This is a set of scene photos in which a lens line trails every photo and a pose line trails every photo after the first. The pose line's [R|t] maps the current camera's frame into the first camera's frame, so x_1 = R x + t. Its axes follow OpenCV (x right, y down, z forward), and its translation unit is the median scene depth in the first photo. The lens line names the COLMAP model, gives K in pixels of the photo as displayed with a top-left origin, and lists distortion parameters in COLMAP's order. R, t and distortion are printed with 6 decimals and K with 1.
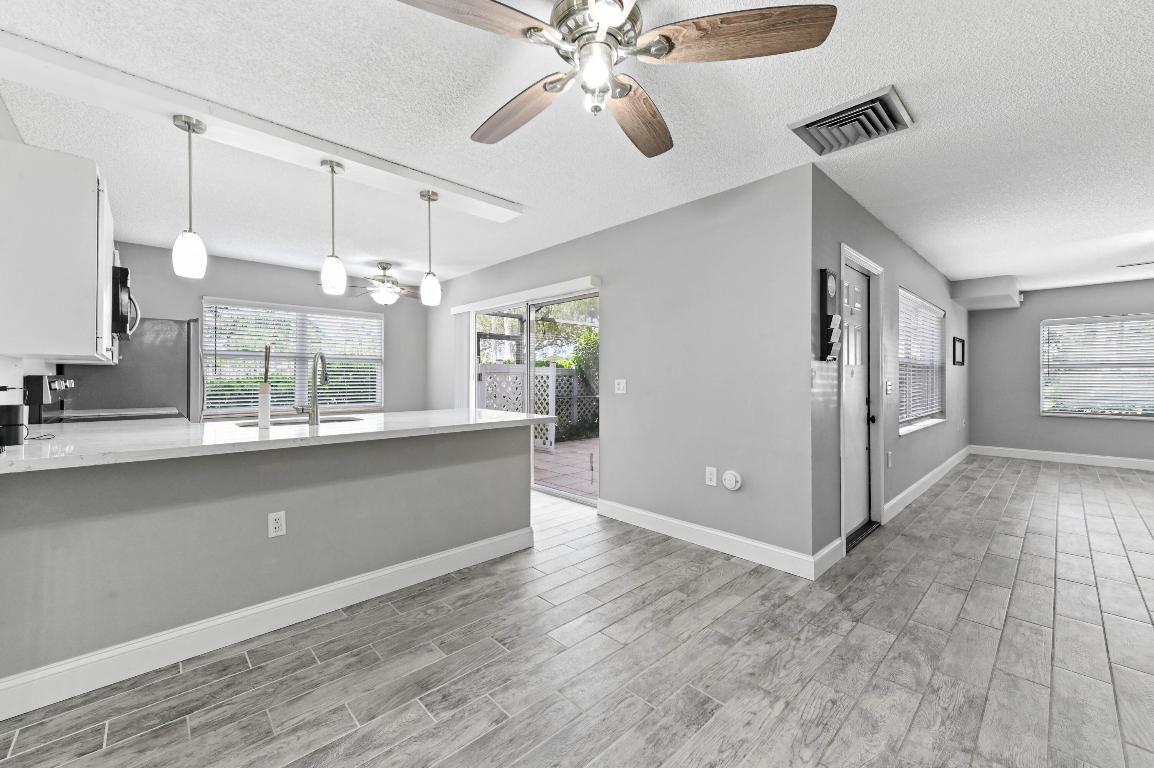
lens RADIAL K [[456.0, 0, 578.9], [0, 456.0, 376.7], [0, 0, 1]] dist [0.016302, -0.000586]
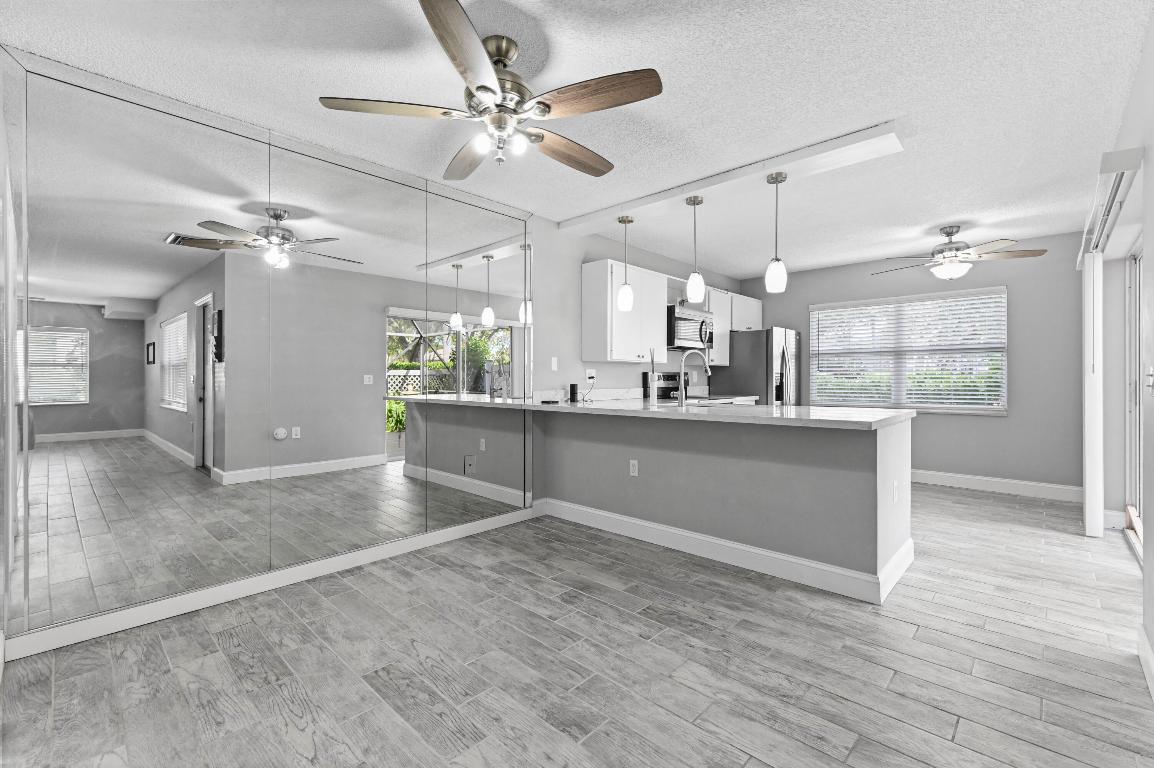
lens RADIAL K [[511.2, 0, 587.4], [0, 511.2, 379.3], [0, 0, 1]] dist [-0.000111, -0.000363]
pose [[0.048708, -0.002450, -0.998810, 1.073402], [0.002142, 0.999995, -0.002349, 0.039505], [0.998811, -0.002025, 0.048713, 0.831948]]
